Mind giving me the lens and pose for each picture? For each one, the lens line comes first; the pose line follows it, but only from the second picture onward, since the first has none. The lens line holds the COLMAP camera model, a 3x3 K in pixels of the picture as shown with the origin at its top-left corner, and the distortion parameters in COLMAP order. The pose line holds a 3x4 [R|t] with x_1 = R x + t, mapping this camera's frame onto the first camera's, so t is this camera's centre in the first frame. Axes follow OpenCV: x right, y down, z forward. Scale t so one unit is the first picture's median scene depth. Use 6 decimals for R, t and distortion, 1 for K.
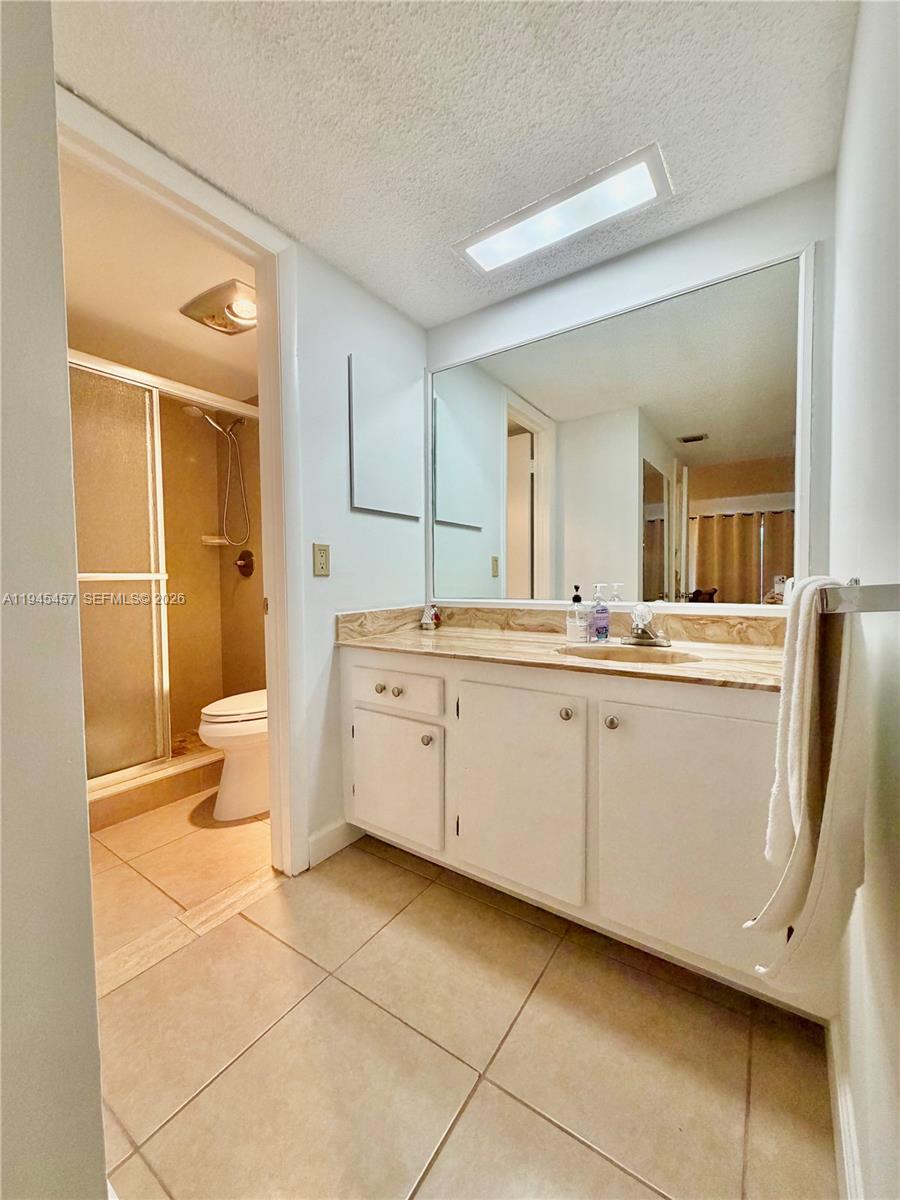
lens RADIAL K [[479.4, 0, 445.3], [0, 479.4, 602.9], [0, 0, 1]] dist [-0.000752, -0.000285]
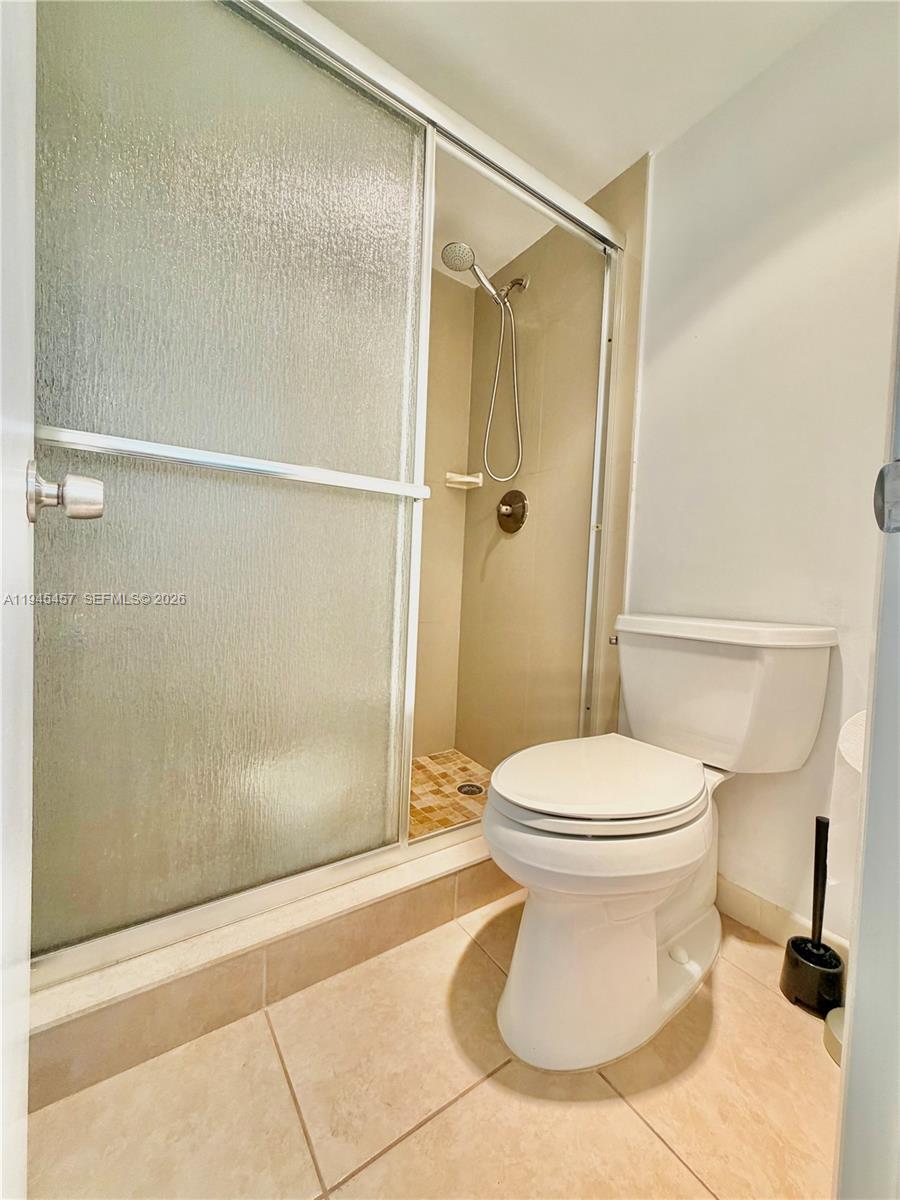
lens RADIAL K [[479.4, 0, 448.9], [0, 479.4, 602.9], [0, 0, 1]] dist [-0.000752, -0.000285]
pose [[0.936795, 0.059073, -0.344856, -0.538939], [-0.061381, 0.998105, 0.004232, 0.080819], [0.344452, 0.017203, 0.938646, 0.765534]]
